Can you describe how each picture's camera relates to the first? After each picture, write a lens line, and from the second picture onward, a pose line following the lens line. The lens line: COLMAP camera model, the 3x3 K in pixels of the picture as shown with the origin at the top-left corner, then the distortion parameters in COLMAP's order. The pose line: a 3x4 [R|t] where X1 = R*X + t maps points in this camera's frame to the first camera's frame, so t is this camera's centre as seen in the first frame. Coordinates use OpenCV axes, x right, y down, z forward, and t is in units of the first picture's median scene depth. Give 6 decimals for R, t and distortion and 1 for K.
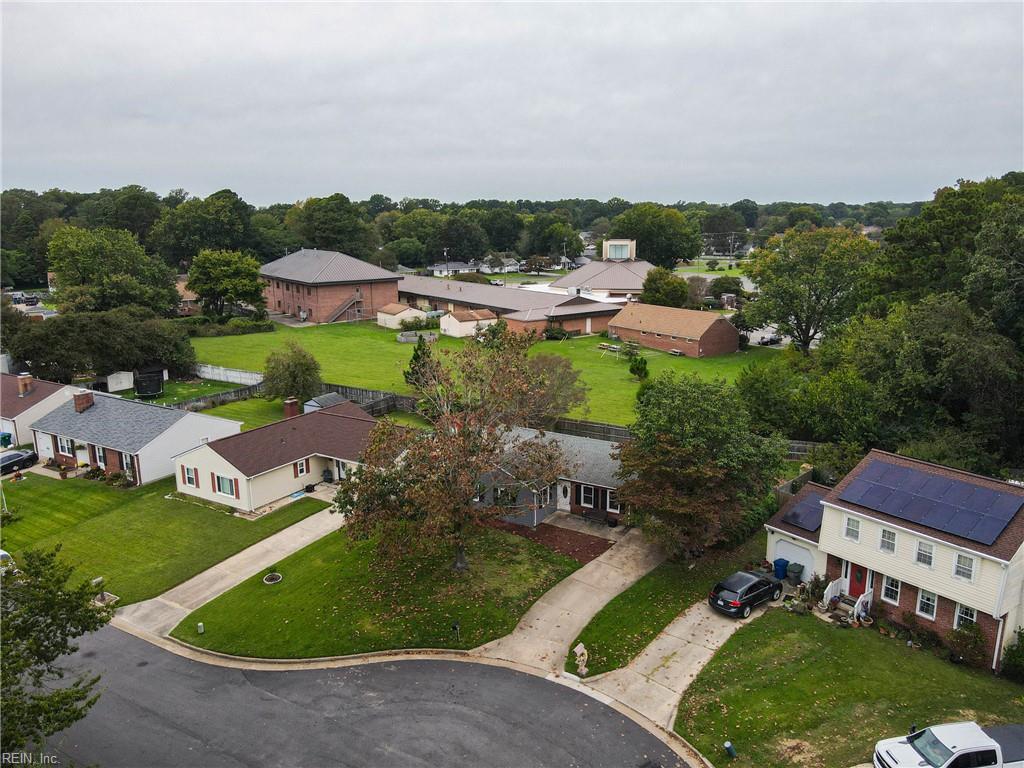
lens RADIAL K [[751.9, 0, 505.8], [0, 751.9, 382.9], [0, 0, 1]] dist [-0.006728, 0.024266]
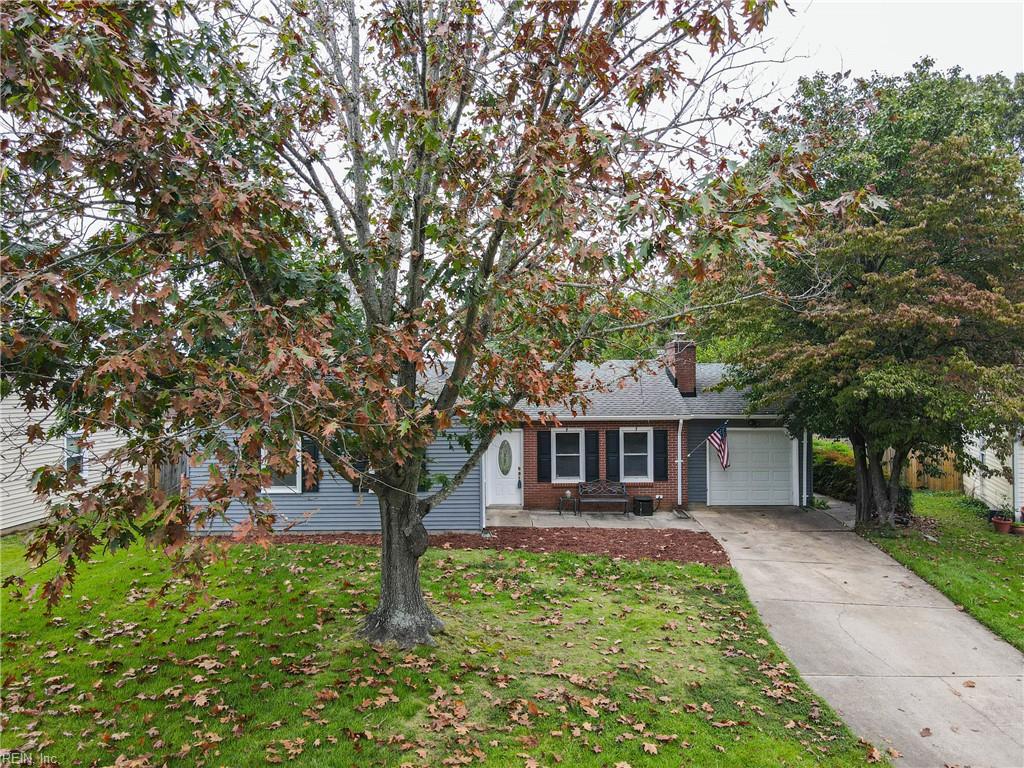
lens RADIAL K [[751.9, 0, 505.8], [0, 751.9, 382.9], [0, 0, 1]] dist [-0.006728, 0.024266]
pose [[0.847706, 0.014079, 0.530280, -0.142743], [0.112669, 0.972061, -0.205922, 0.198587], [-0.518363, 0.234307, 0.822435, 0.690456]]
